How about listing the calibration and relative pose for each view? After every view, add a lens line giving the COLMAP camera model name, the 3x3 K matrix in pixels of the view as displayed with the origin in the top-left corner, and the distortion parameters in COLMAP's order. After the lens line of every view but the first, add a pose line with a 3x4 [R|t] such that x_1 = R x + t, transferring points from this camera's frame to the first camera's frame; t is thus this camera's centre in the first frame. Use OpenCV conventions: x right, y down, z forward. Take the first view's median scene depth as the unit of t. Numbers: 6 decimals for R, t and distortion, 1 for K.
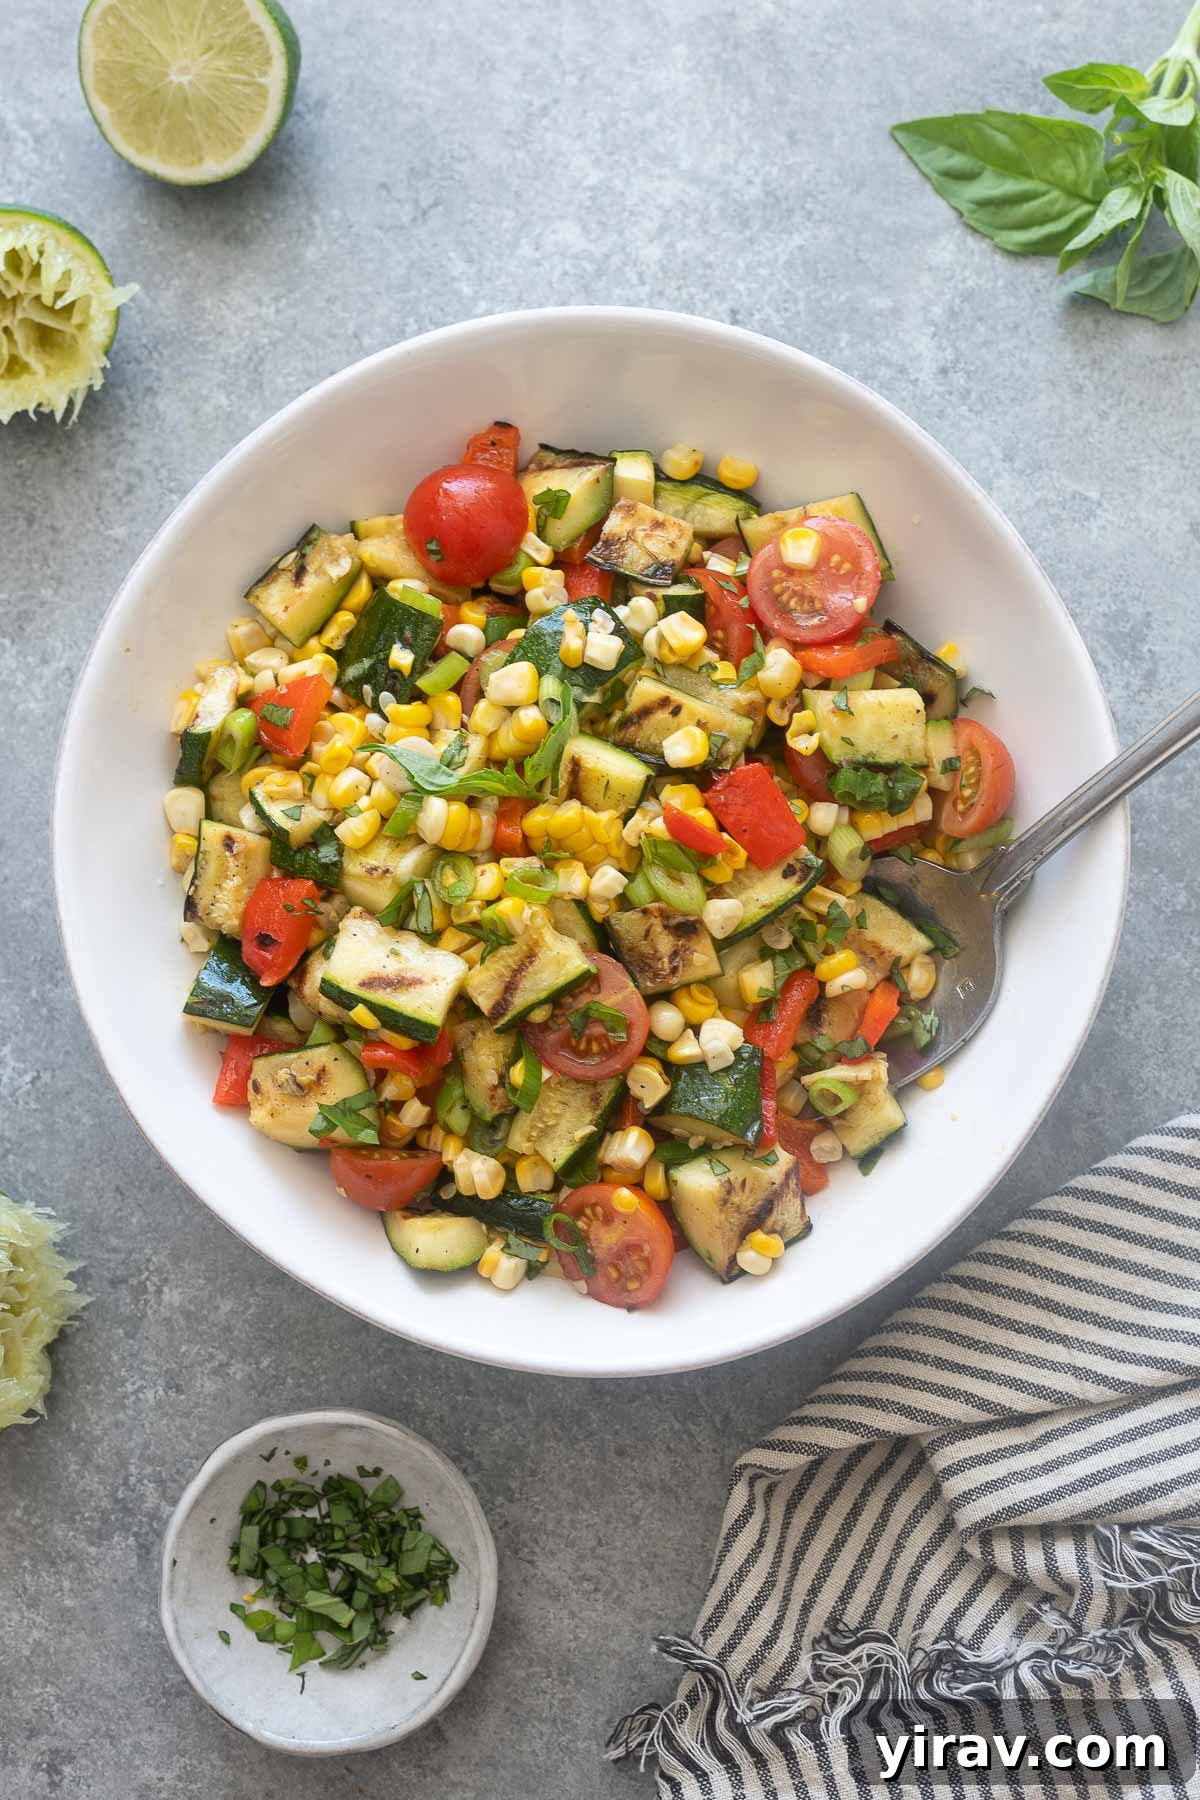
lens RADIAL K [[1378.8, 0, 600.0], [0, 1378.8, 900.0], [0, 0, 1]] dist [-0.007685, -0.003008]
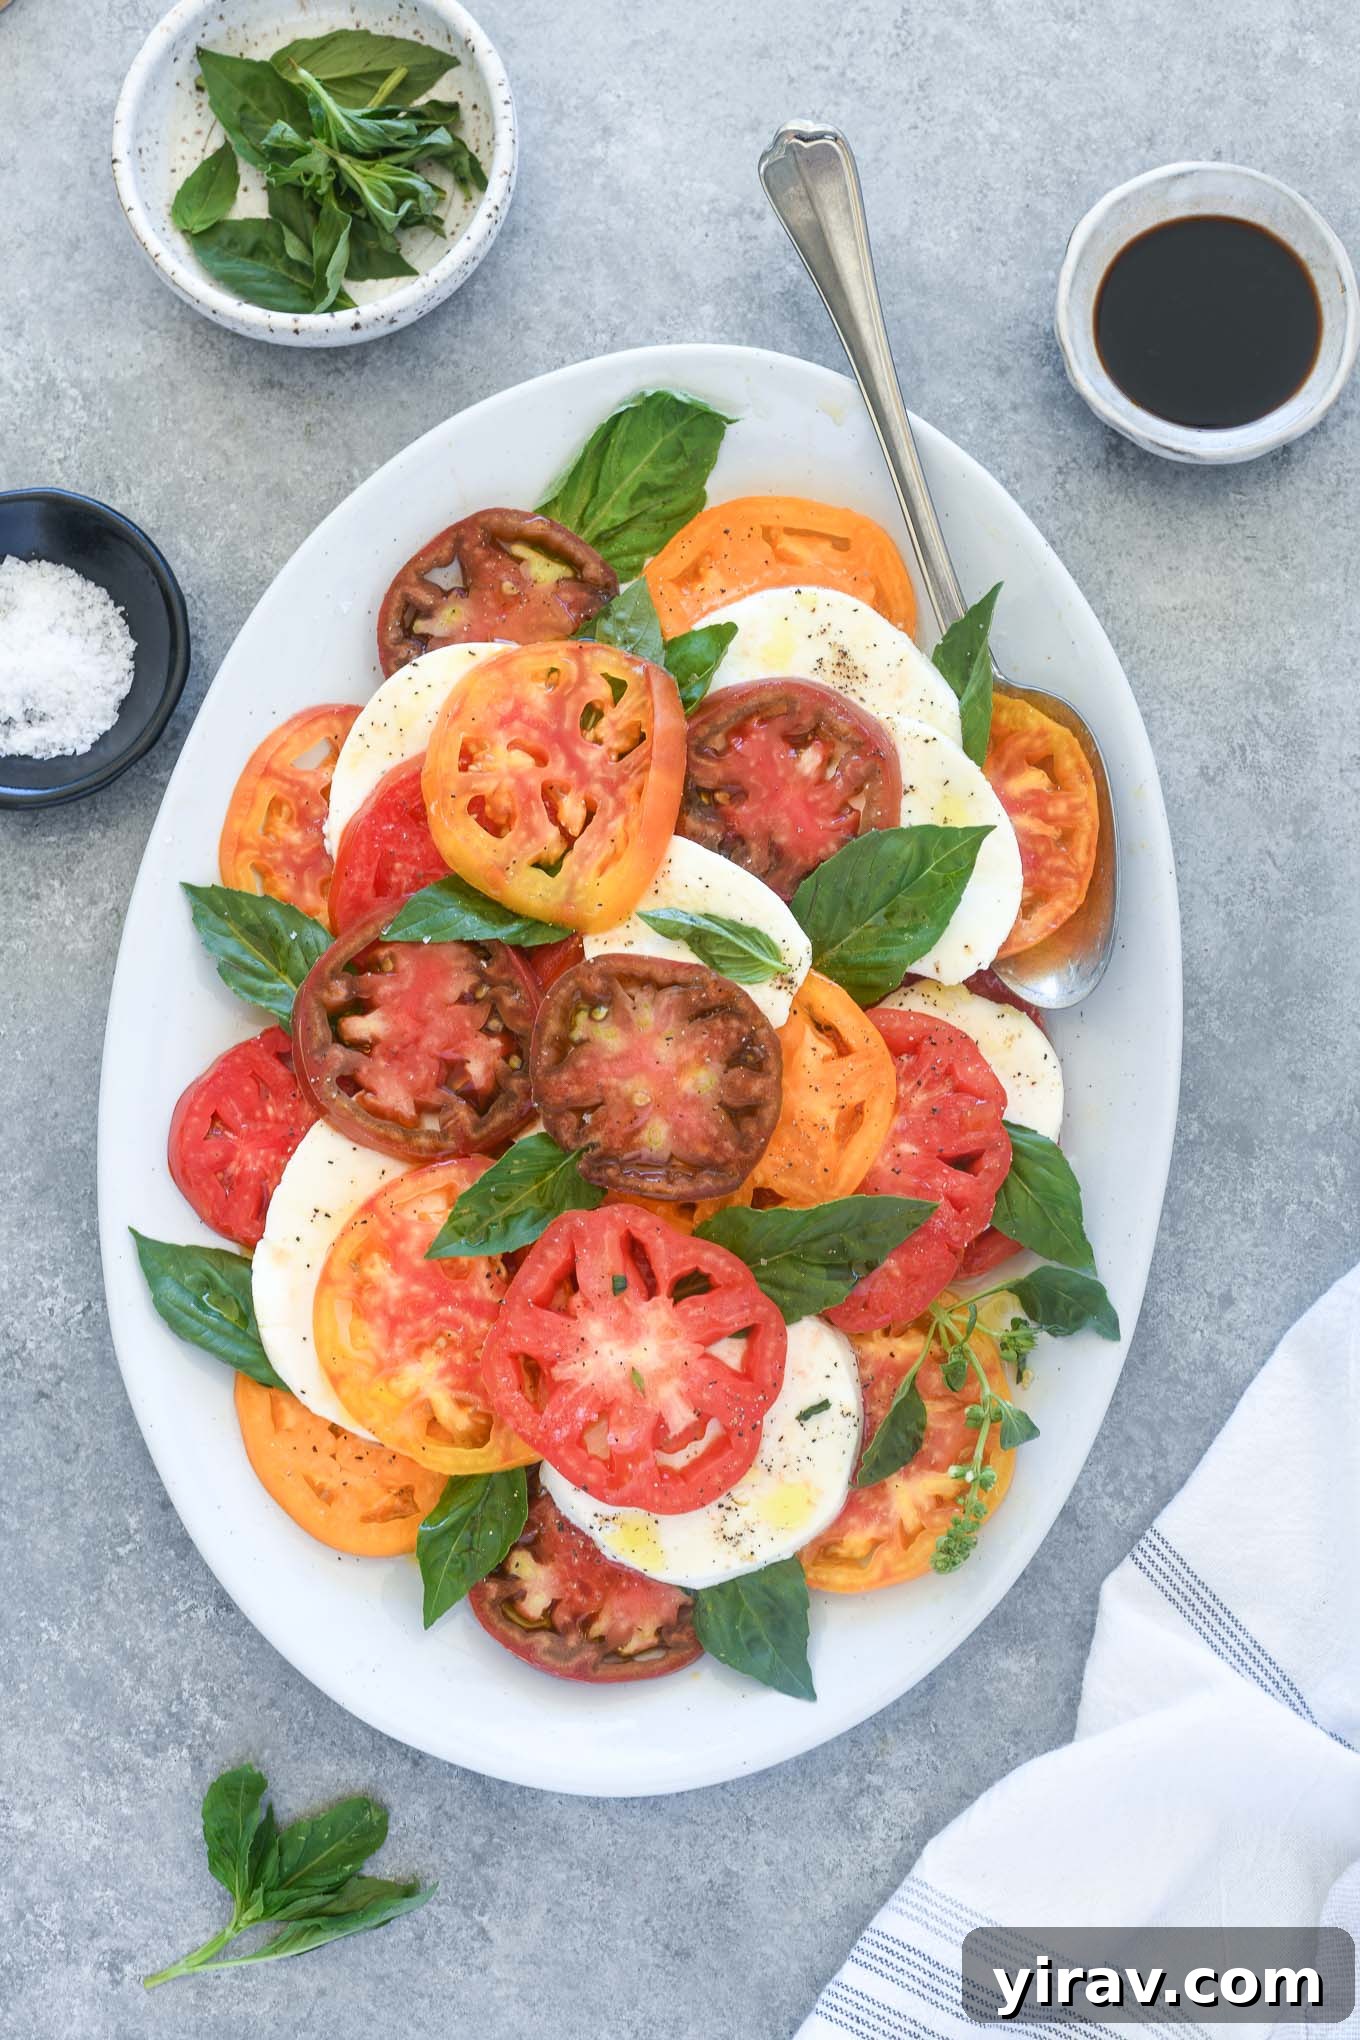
lens RADIAL K [[1562.7, 0, 680.0], [0, 1562.7, 1020.0], [0, 0, 1]] dist [-0.007685, -0.003008]
pose [[0.999417, -0.002338, 0.034067, -0.004337], [0.004890, 0.997169, -0.075039, 0.003294], [-0.033795, 0.075162, 0.996598, -0.144514]]
